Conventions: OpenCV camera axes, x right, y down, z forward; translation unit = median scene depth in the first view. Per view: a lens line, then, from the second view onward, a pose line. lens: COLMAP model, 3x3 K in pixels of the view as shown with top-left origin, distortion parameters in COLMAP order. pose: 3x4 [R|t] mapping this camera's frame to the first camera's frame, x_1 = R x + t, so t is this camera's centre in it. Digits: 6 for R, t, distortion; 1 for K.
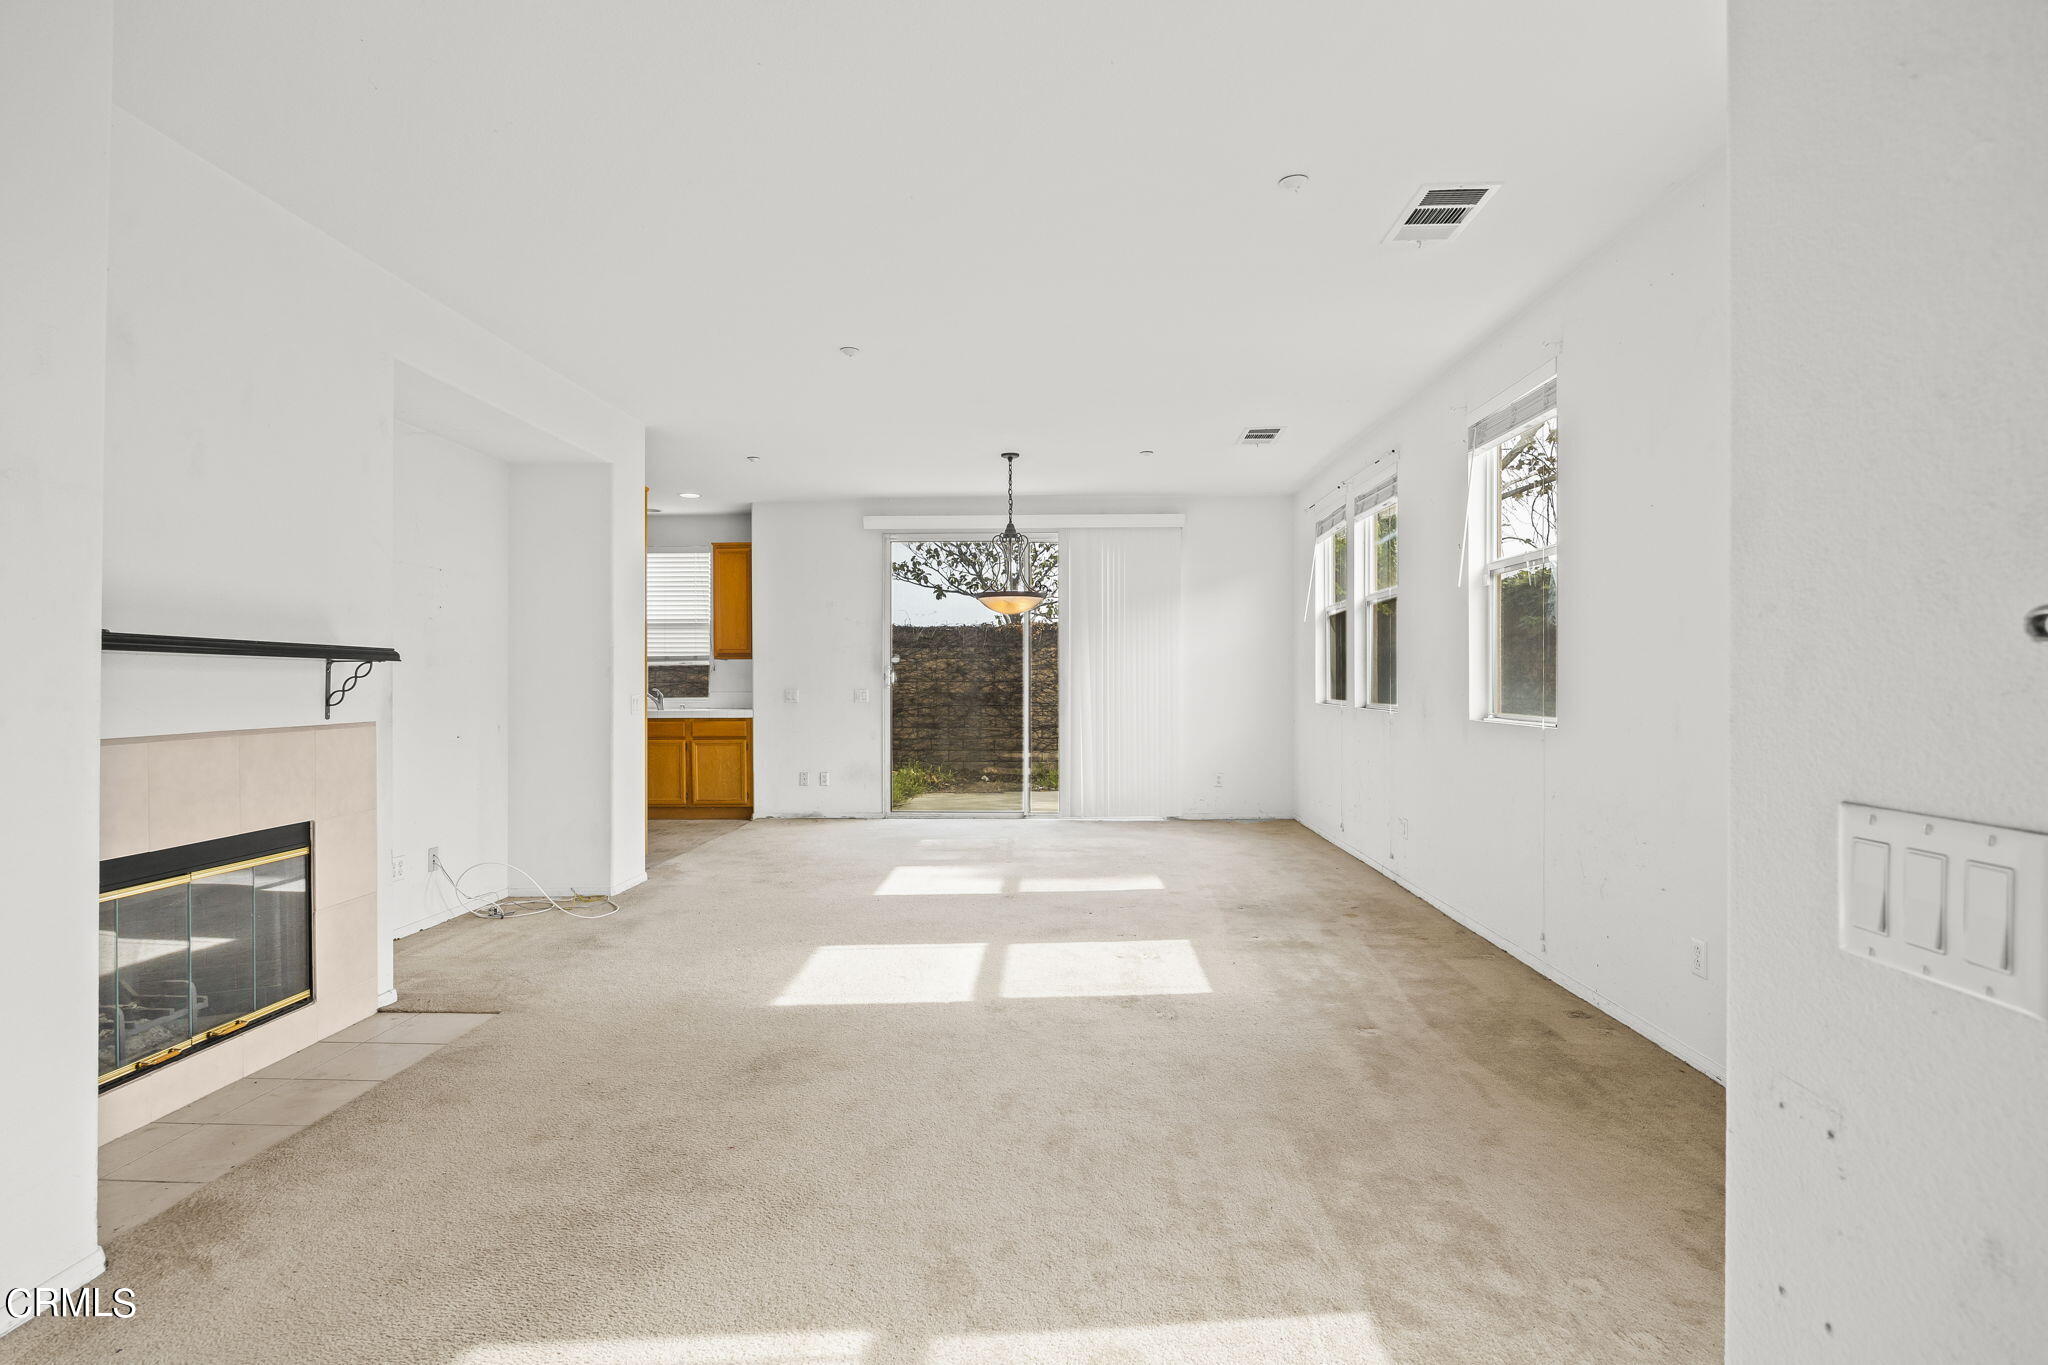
lens RADIAL K [[1004.0, 0, 1032.5], [0, 1004.0, 673.4], [0, 0, 1]] dist [-0.009864, -0.000359]
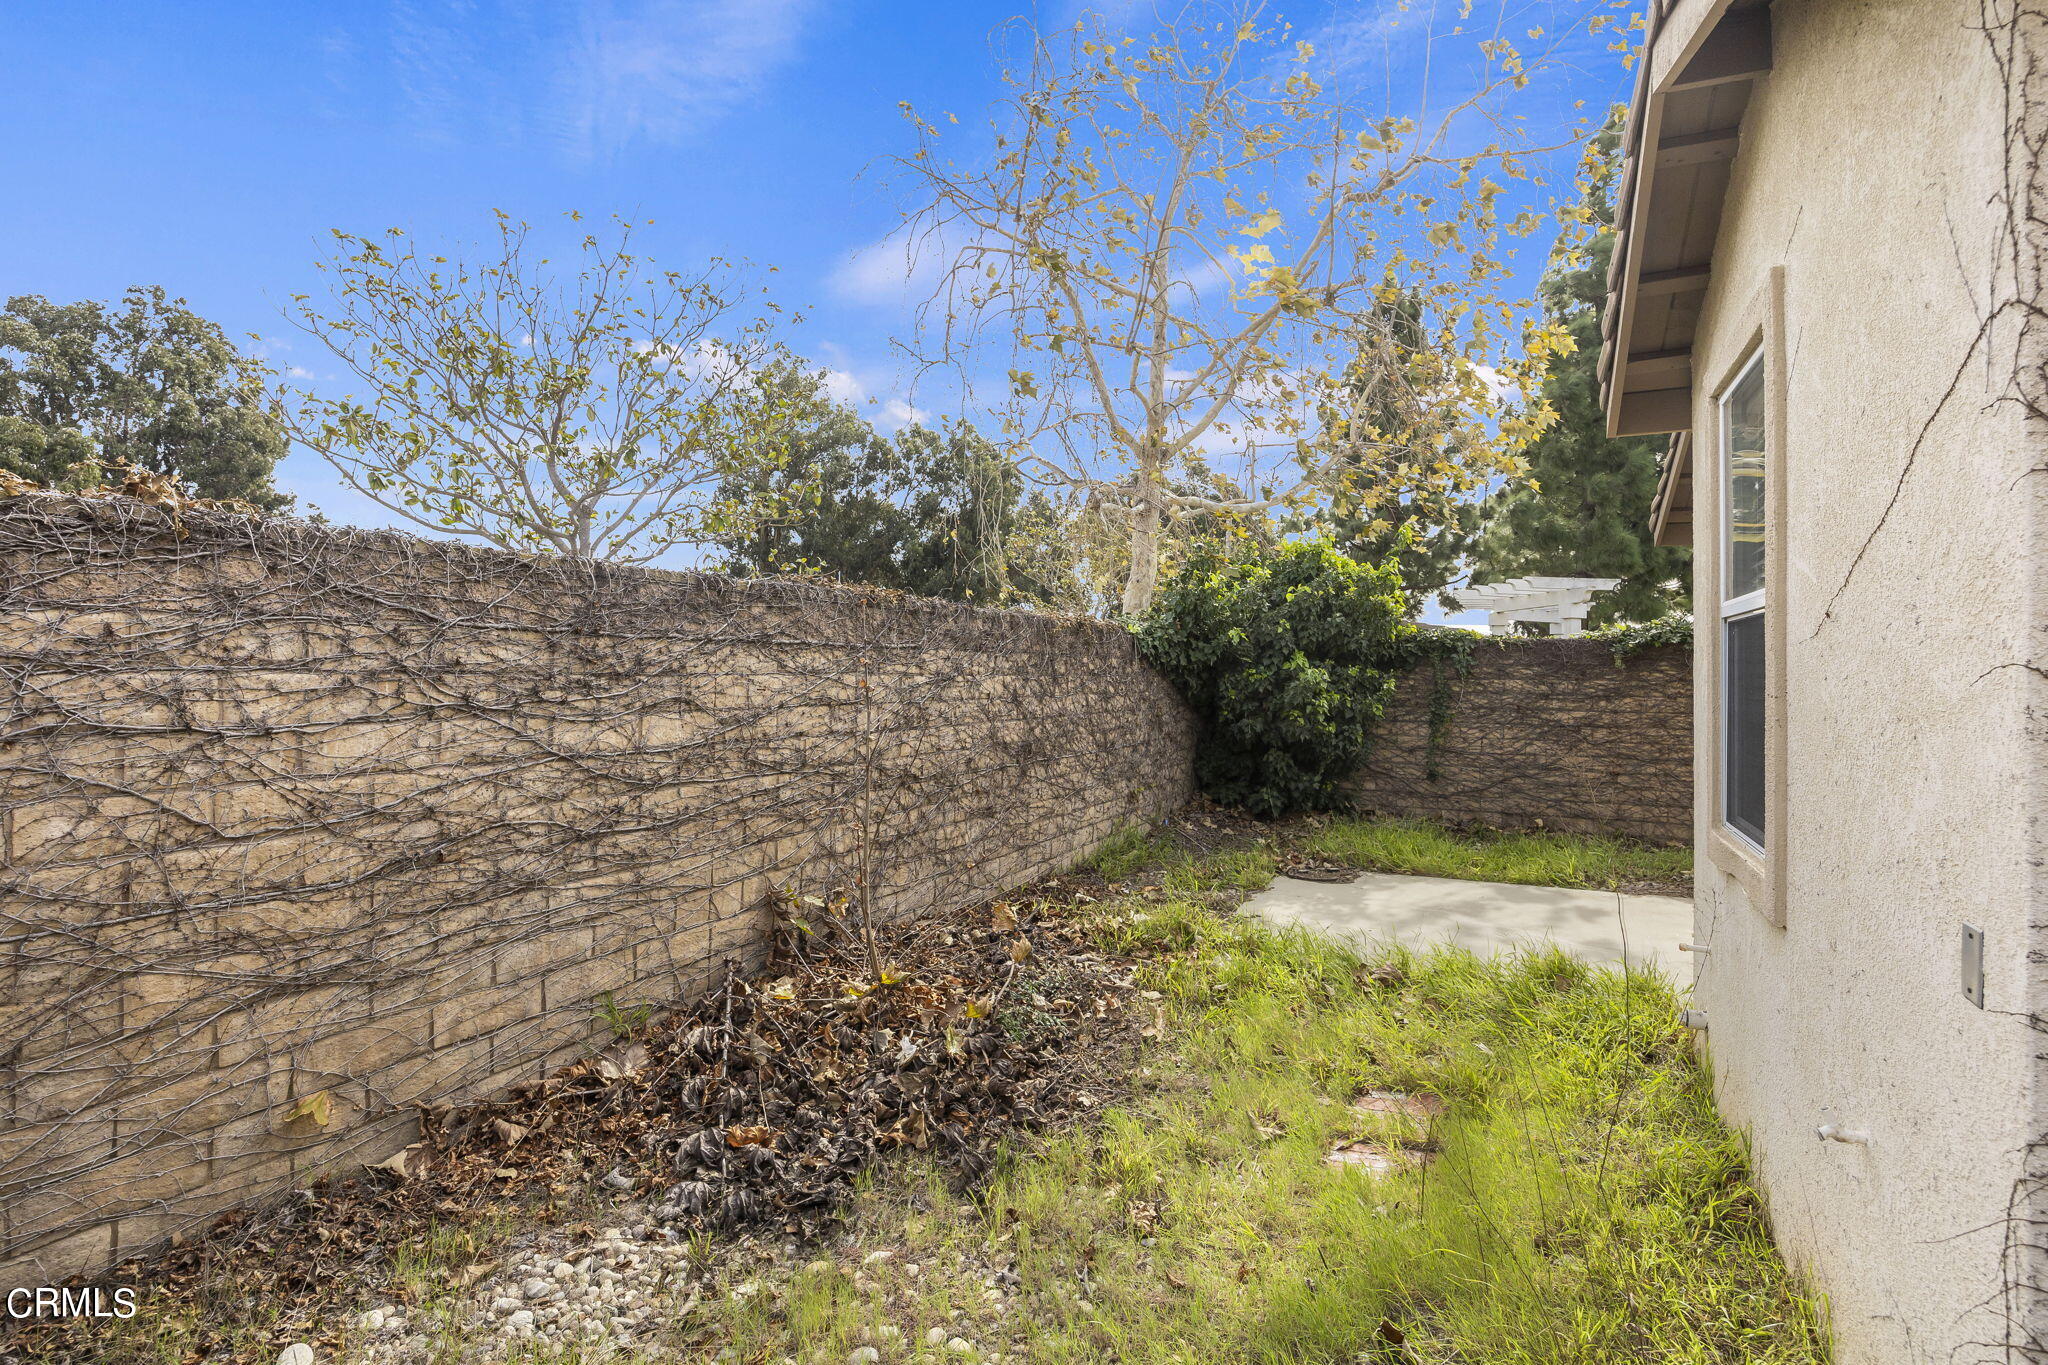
lens RADIAL K [[1004.0, 0, 1032.5], [0, 1004.0, 673.4], [0, 0, 1]] dist [-0.009864, -0.000359]
pose [[0.411502, 0.005704, 0.911391, -0.685659], [-0.017107, 0.999853, 0.001466, -0.020893], [-0.911248, -0.016194, 0.411539, 0.992226]]
